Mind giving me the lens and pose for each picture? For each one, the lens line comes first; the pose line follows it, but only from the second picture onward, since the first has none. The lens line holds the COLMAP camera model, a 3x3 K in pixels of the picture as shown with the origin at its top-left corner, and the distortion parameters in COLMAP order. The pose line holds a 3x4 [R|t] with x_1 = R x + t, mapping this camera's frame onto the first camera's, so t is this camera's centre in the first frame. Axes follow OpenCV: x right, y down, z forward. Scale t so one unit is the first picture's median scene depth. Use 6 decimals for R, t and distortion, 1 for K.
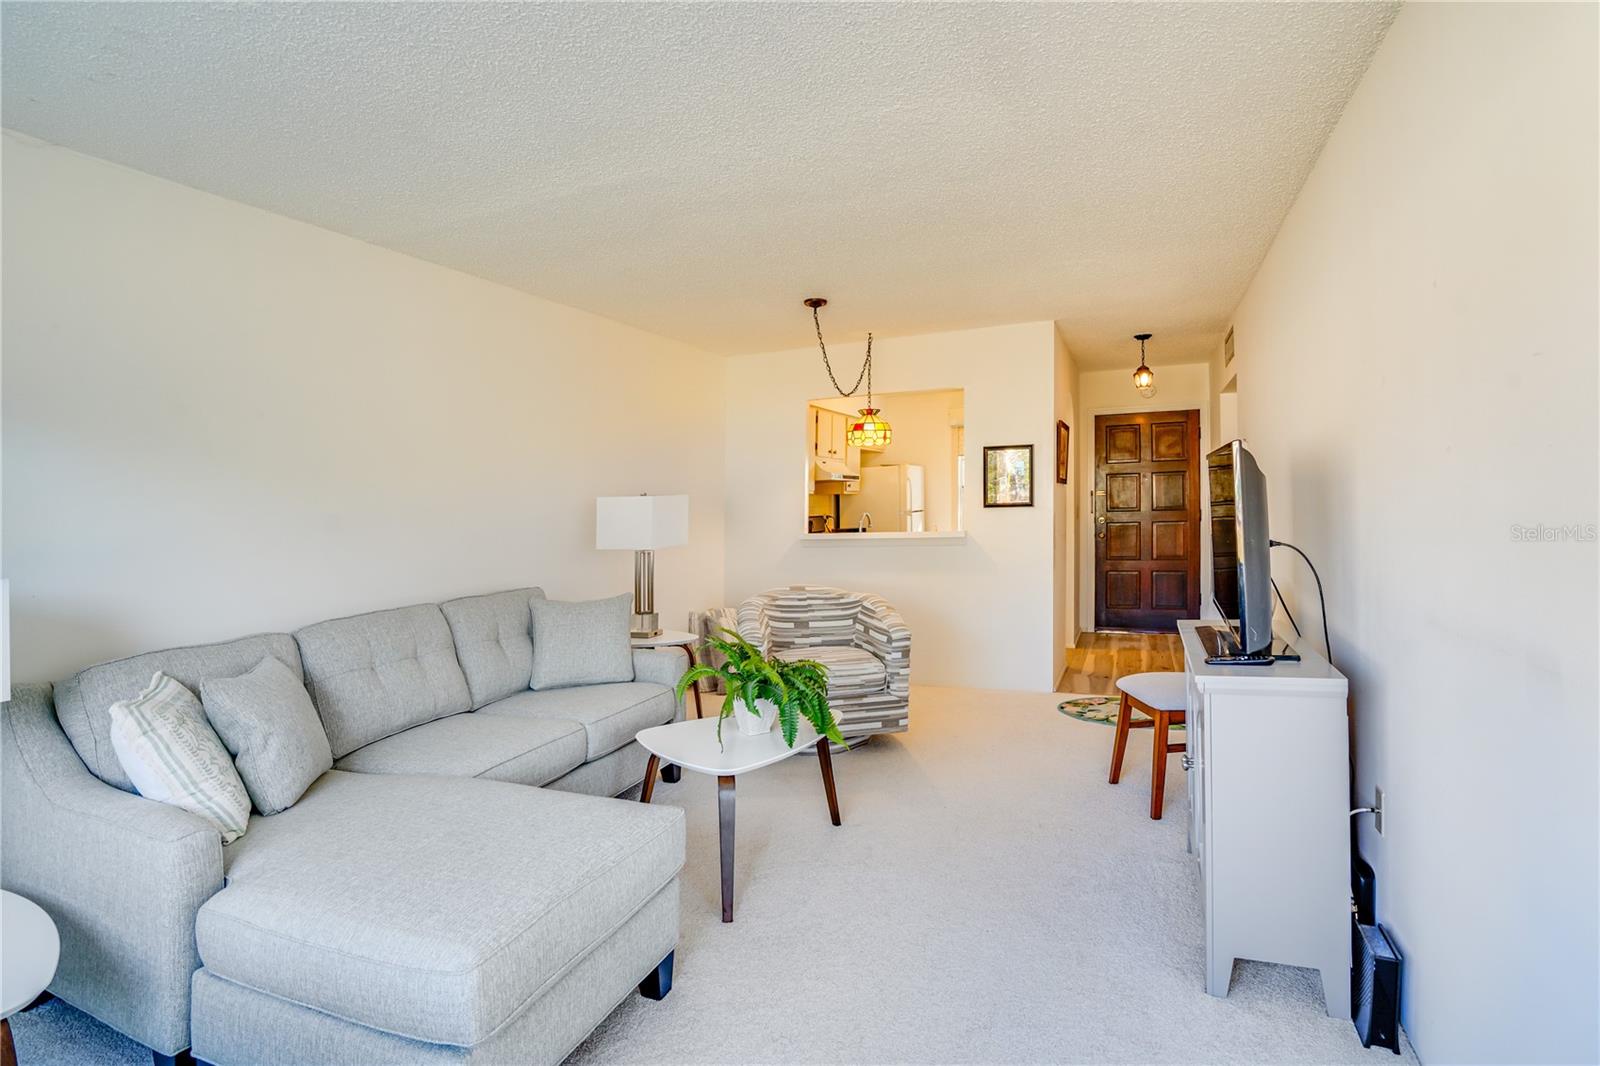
lens RADIAL K [[792.0, 0, 832.9], [0, 792.0, 465.4], [0, 0, 1]] dist [-0.075295, 0.026274]
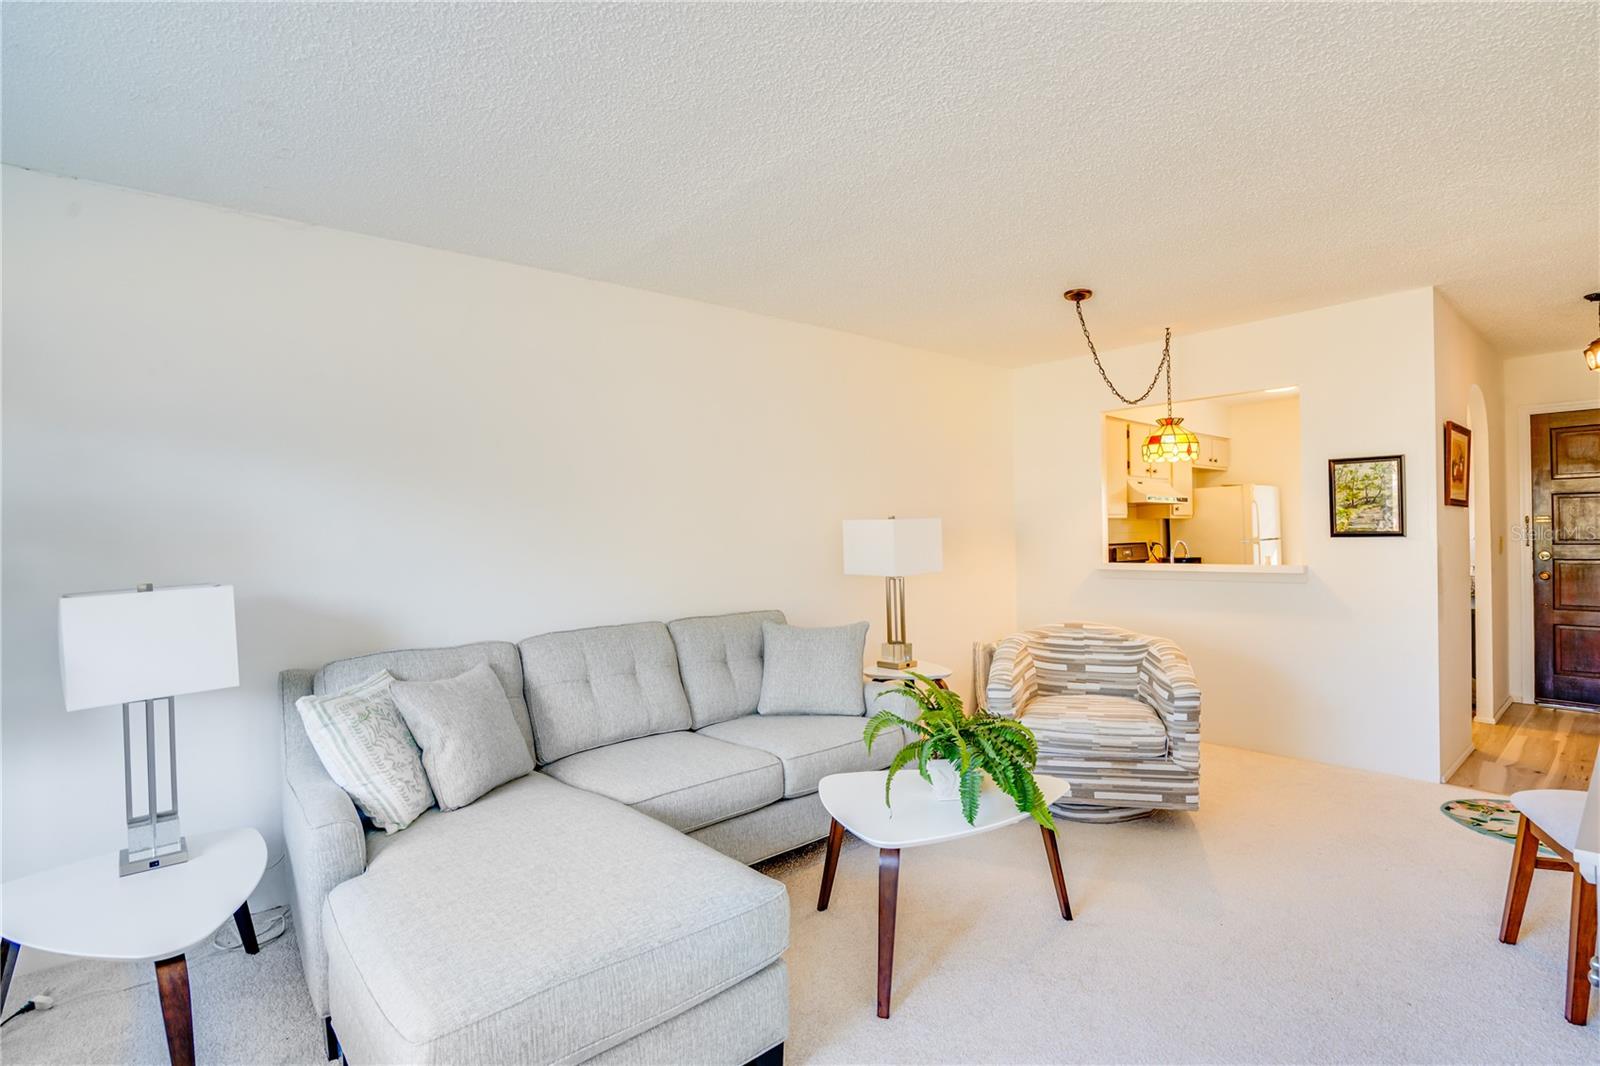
lens RADIAL K [[773.1, 0, 816.0], [0, 773.1, 499.1], [0, 0, 1]] dist [-0.068797, 0.024786]
pose [[0.889676, -0.005330, -0.456561, 0.097779], [0.010875, 0.999896, 0.009517, 0.004081], [0.456463, -0.013432, 0.889641, 0.125165]]
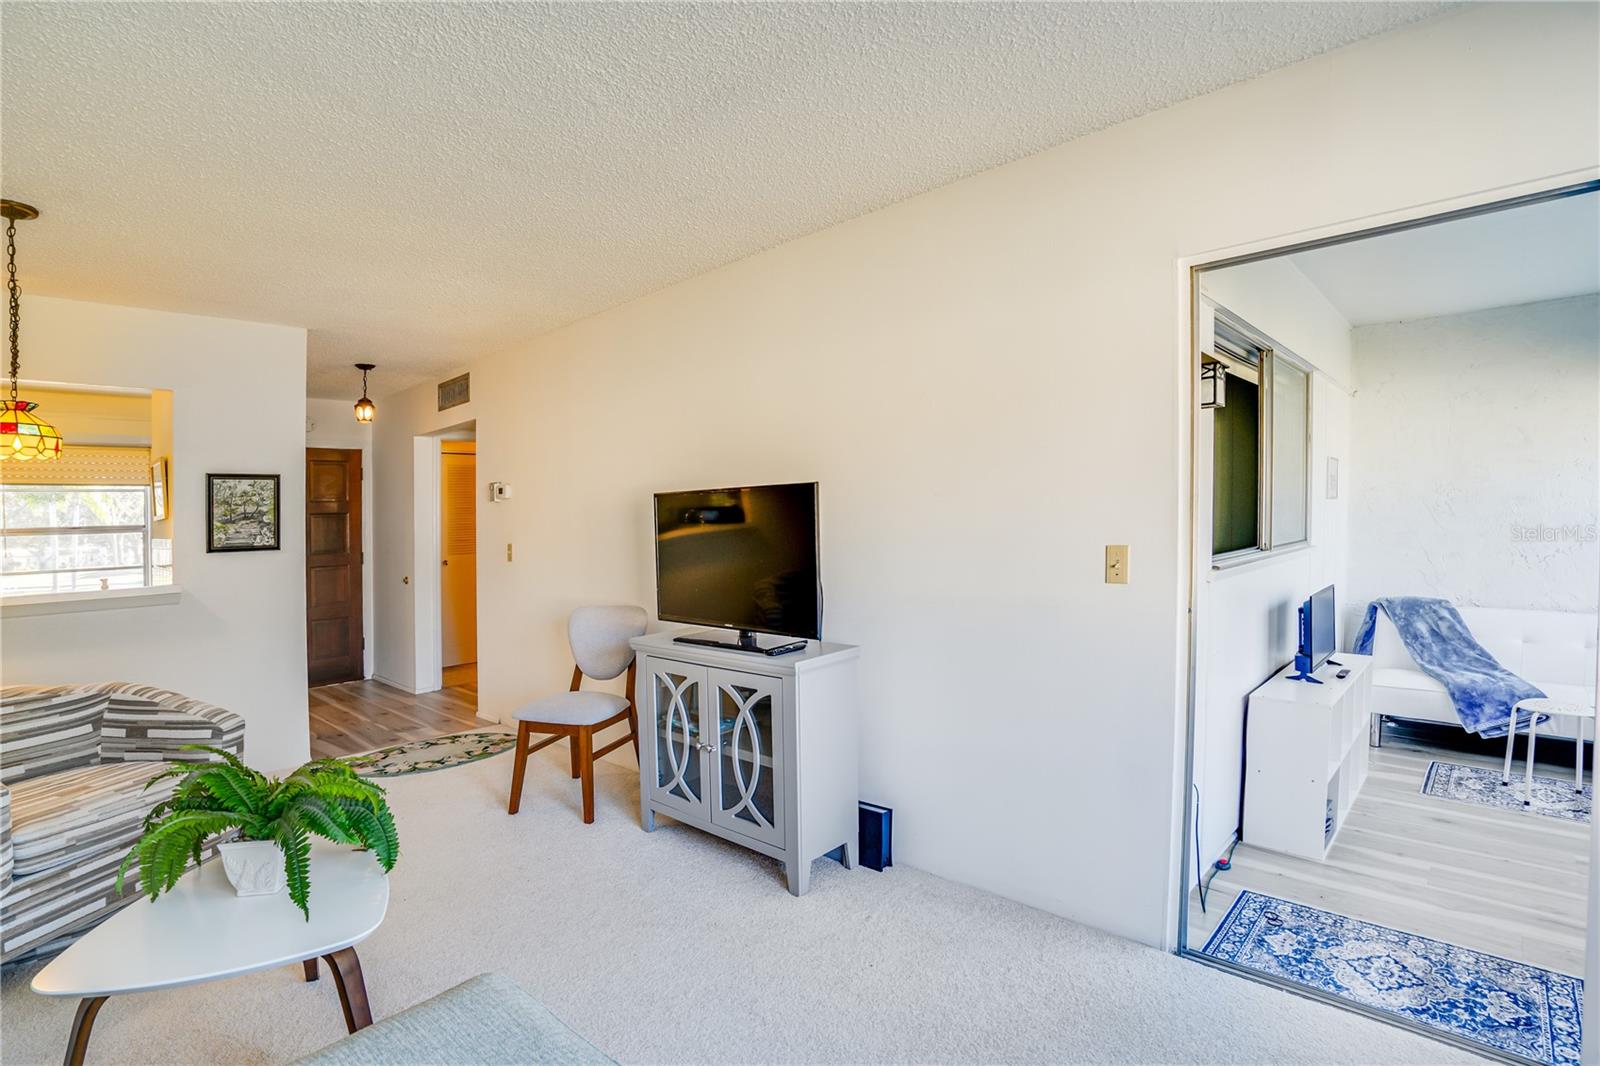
lens RADIAL K [[773.1, 0, 824.5], [0, 773.1, 527.1], [0, 0, 1]] dist [-0.068757, 0.022097]
pose [[0.353050, 0.005101, 0.935591, -0.348364], [-0.021715, 0.999760, 0.002743, 0.017317], [-0.935353, -0.021284, 0.353076, 0.228162]]
